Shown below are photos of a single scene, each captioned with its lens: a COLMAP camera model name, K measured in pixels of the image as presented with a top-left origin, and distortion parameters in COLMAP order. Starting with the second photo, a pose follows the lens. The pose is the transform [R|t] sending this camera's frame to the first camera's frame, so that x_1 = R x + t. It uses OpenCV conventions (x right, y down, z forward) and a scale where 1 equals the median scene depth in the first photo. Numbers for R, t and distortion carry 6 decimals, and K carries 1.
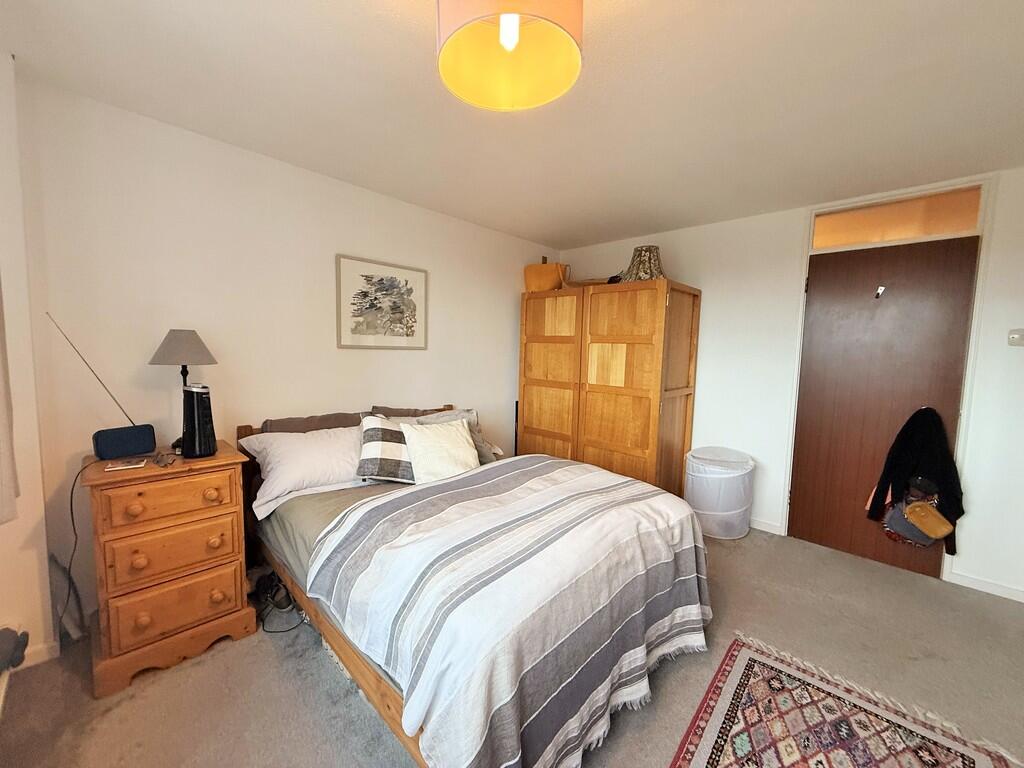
lens RADIAL K [[407.9, 0, 510.6], [0, 407.9, 383.9], [0, 0, 1]] dist [0.000532, 0.000060]
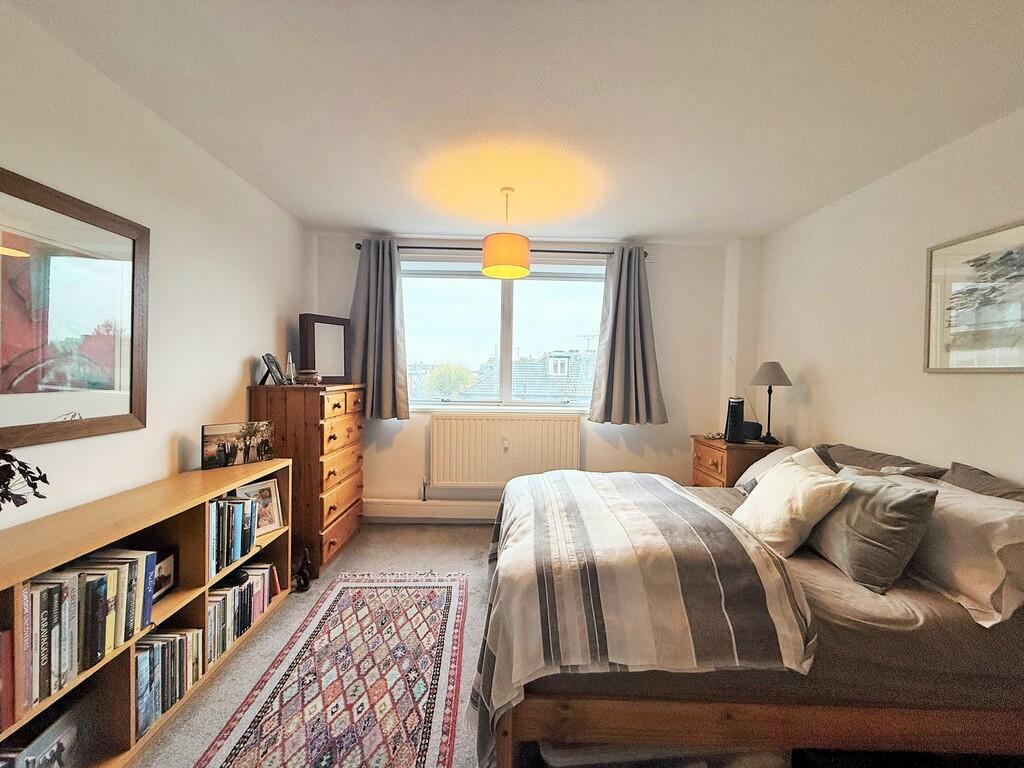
lens RADIAL K [[407.9, 0, 508.9], [0, 407.9, 379.0], [0, 0, 1]] dist [0.000532, 0.000060]
pose [[-0.715519, -0.022555, -0.698229, 1.138165], [-0.087038, 0.994569, 0.057066, -0.094043], [0.693150, 0.101604, -0.713596, 1.791676]]
